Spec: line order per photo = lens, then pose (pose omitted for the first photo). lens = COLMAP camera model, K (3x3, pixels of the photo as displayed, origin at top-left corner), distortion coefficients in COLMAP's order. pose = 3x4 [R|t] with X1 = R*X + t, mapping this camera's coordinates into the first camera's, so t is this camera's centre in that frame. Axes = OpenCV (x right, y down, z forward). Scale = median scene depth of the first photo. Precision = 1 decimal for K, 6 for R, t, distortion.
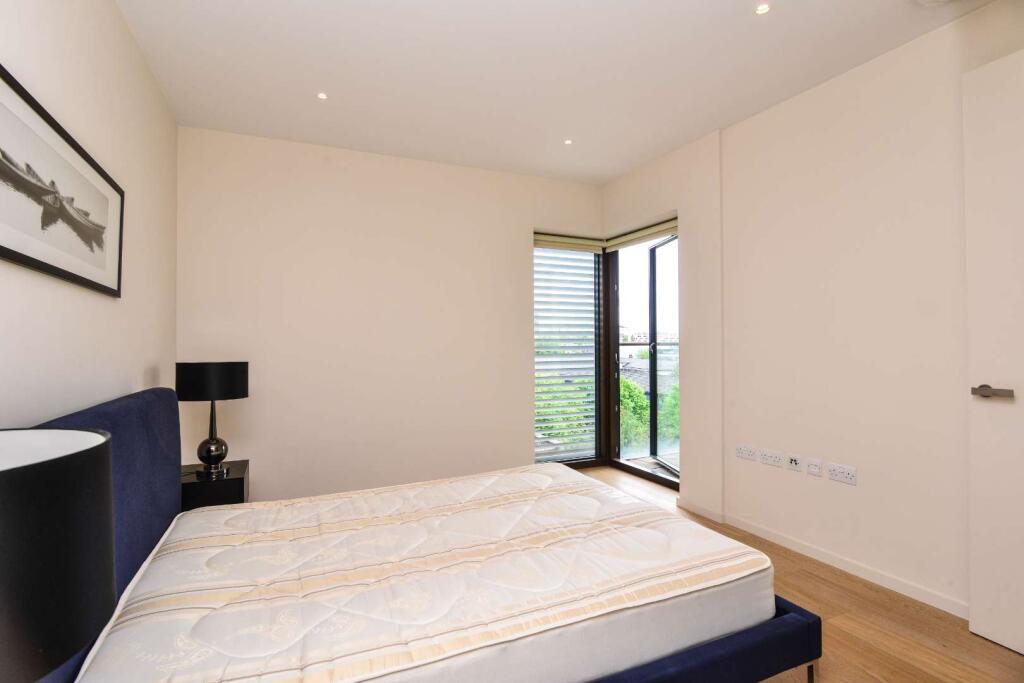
lens RADIAL K [[500.9, 0, 506.4], [0, 500.9, 338.7], [0, 0, 1]] dist [-0.012519, 0.000857]
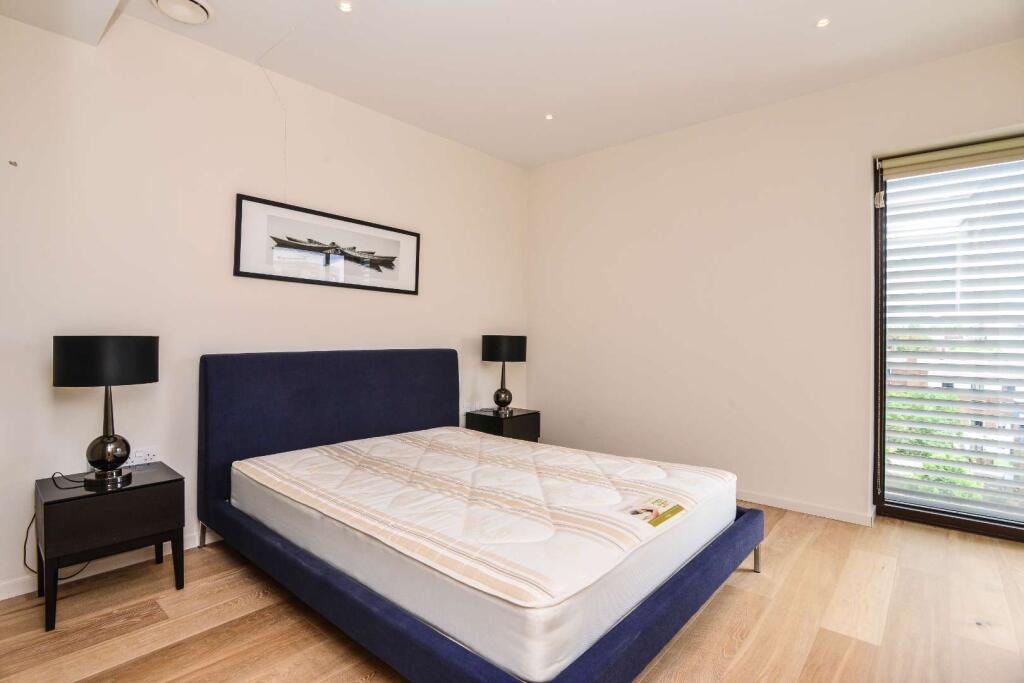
lens RADIAL K [[500.9, 0, 506.4], [0, 500.9, 338.7], [0, 0, 1]] dist [-0.012519, 0.000857]
pose [[0.404426, 0.009038, -0.914526, 0.981682], [0.000743, 0.999948, 0.010211, 0.055275], [0.914570, -0.004809, 0.404398, 0.578639]]
